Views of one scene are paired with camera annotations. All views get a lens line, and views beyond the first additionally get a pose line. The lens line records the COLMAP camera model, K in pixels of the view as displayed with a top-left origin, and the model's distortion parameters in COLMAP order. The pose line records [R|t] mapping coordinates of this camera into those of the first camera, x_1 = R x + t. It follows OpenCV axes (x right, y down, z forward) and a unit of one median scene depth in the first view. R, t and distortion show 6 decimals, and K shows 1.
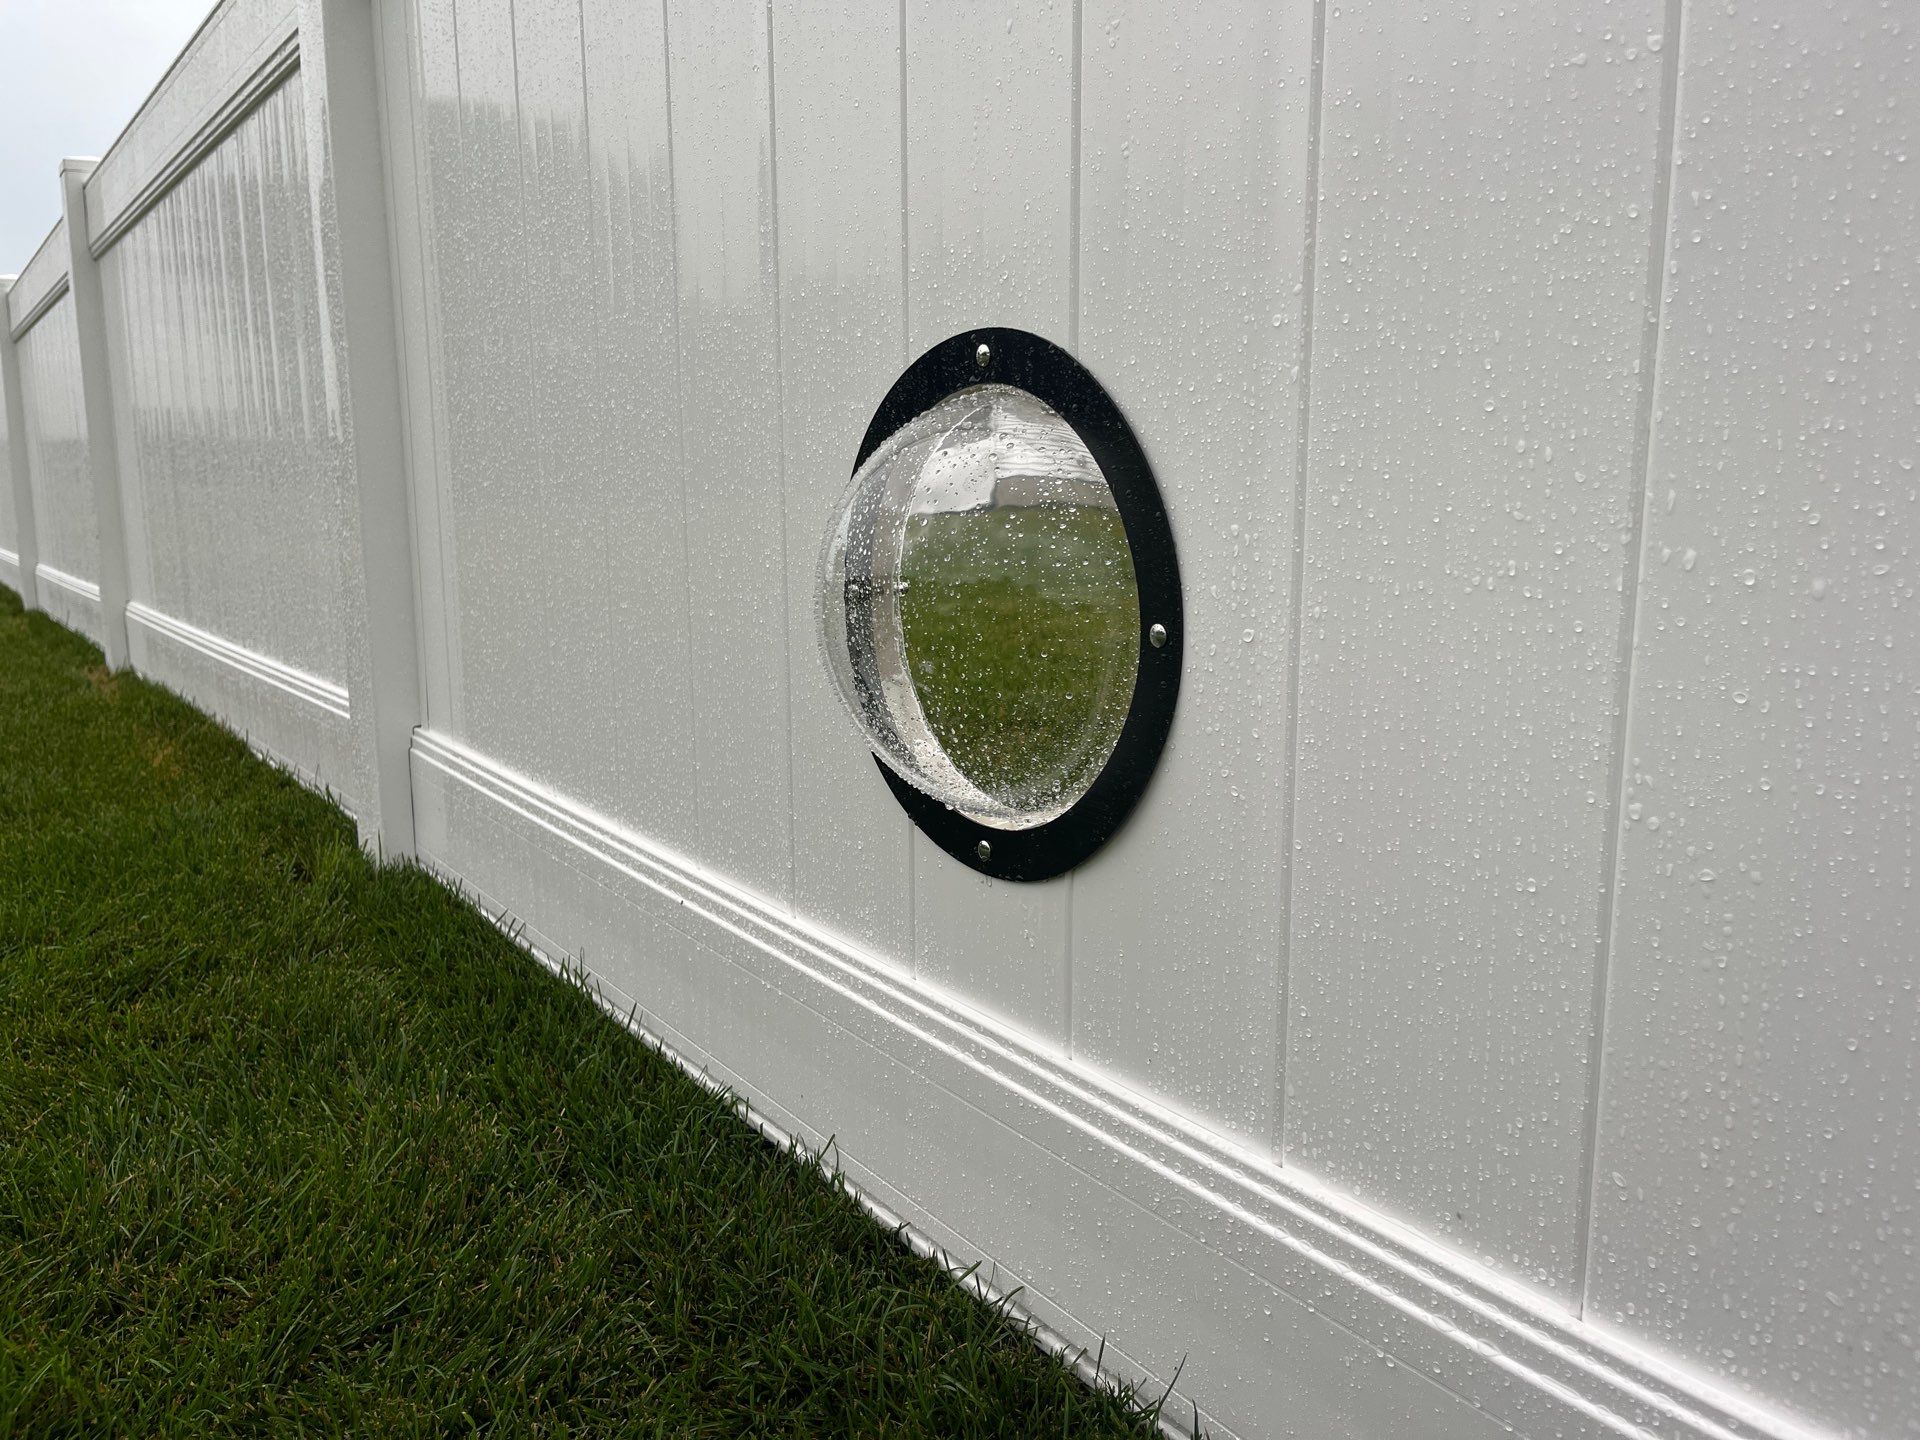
lens RADIAL K [[1460.0, 0, 954.3], [0, 1460.0, 718.1], [0, 0, 1]] dist [0.027183, 0.003191]
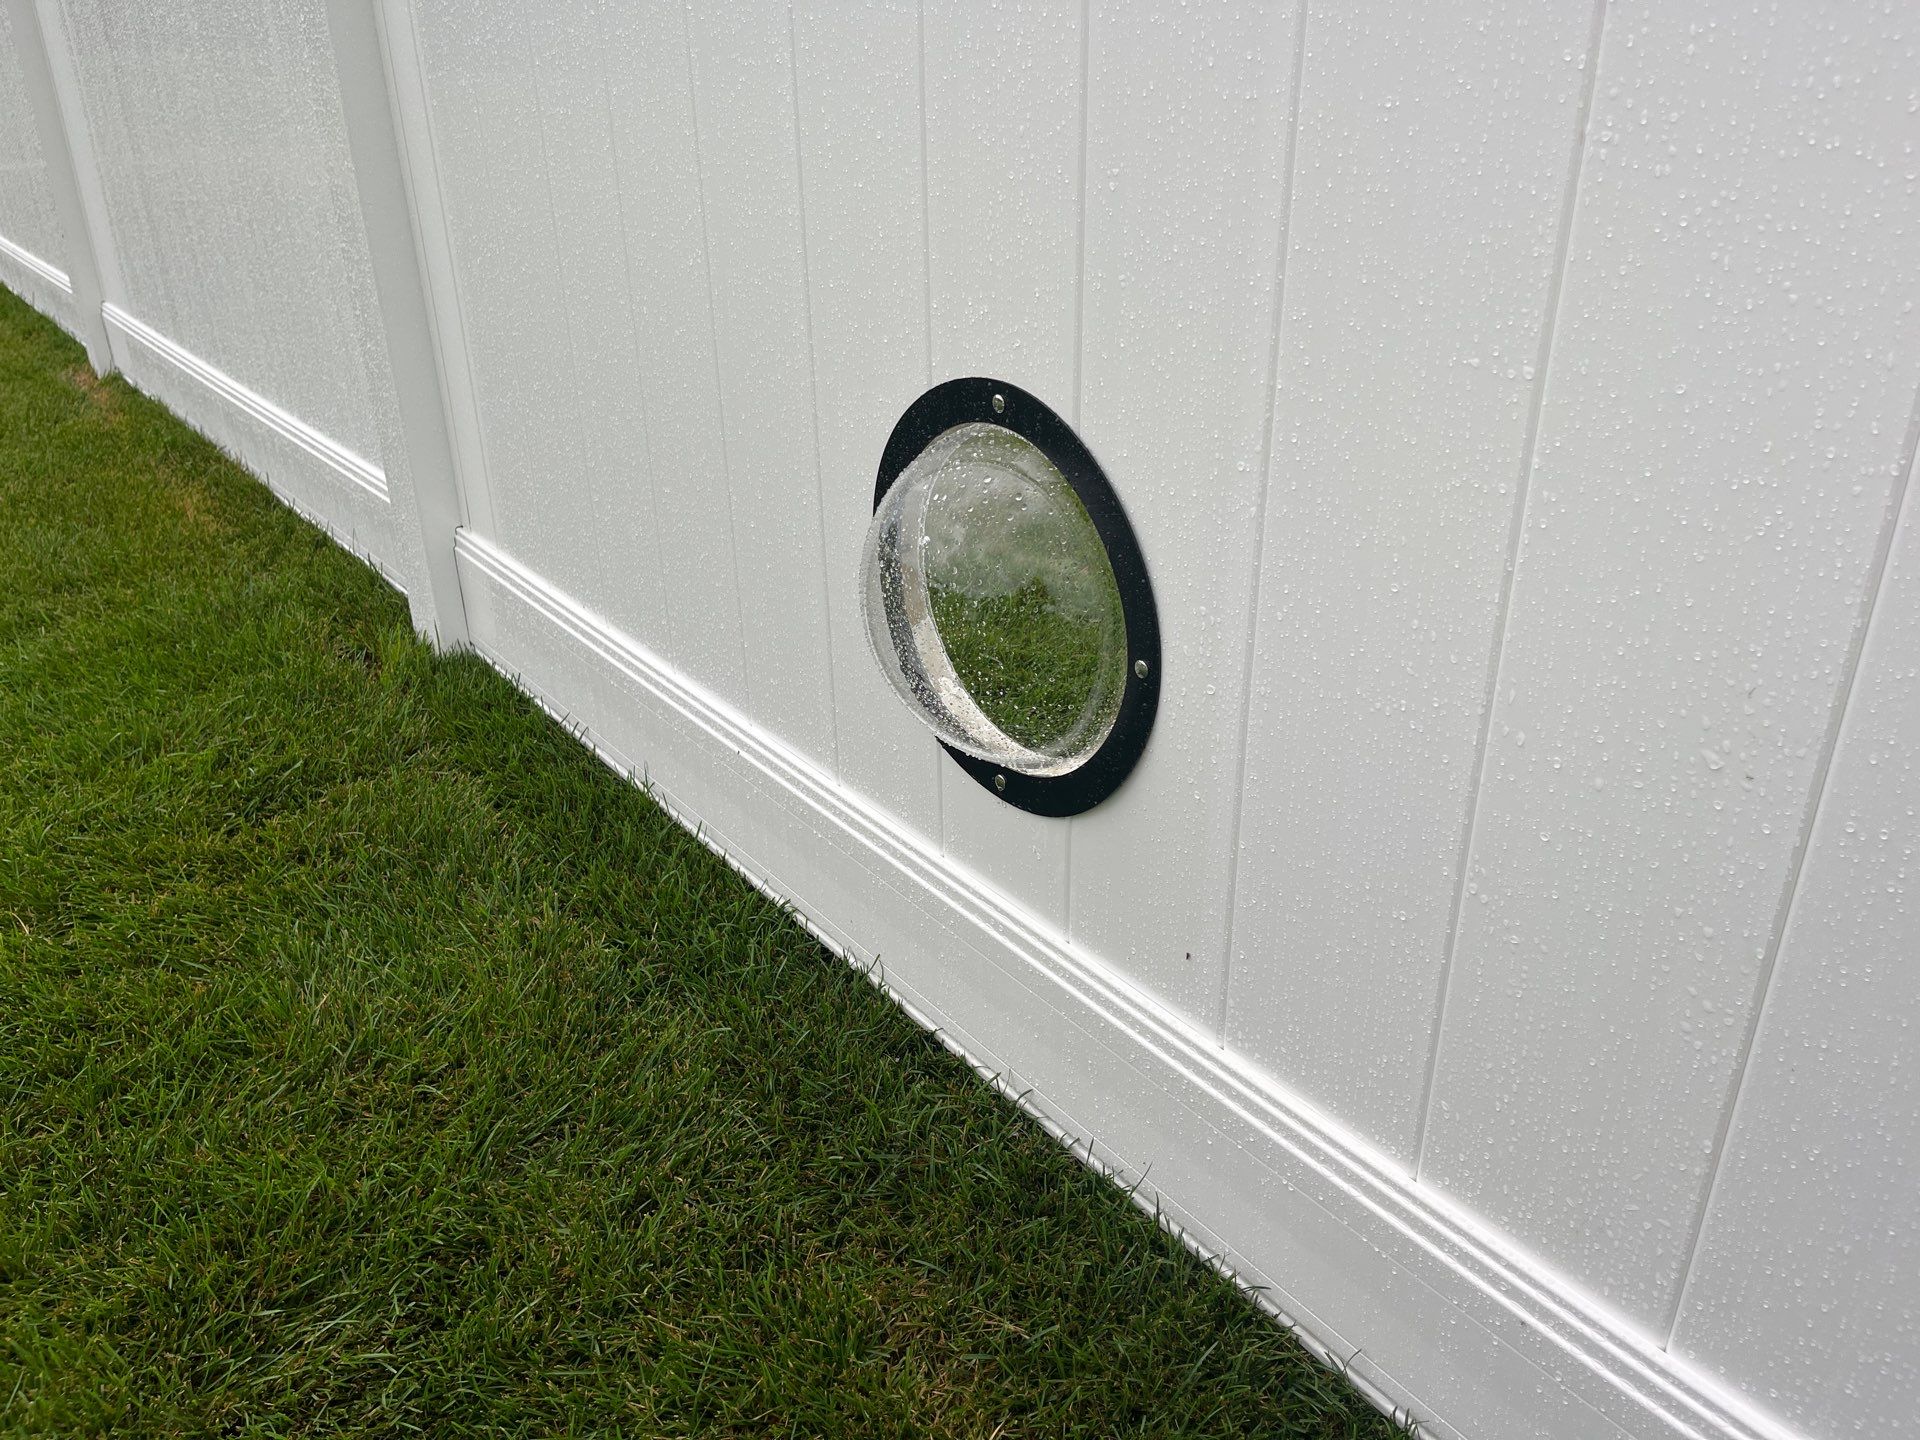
lens RADIAL K [[1468.6, 0, 960.0], [0, 1468.6, 720.0], [0, 0, 1]] dist [0.067670, -0.092829]
pose [[0.999570, -0.022359, 0.018985, -0.037796], [0.016079, 0.959022, 0.282875, -0.324015], [-0.024532, -0.282448, 0.958969, -0.205327]]
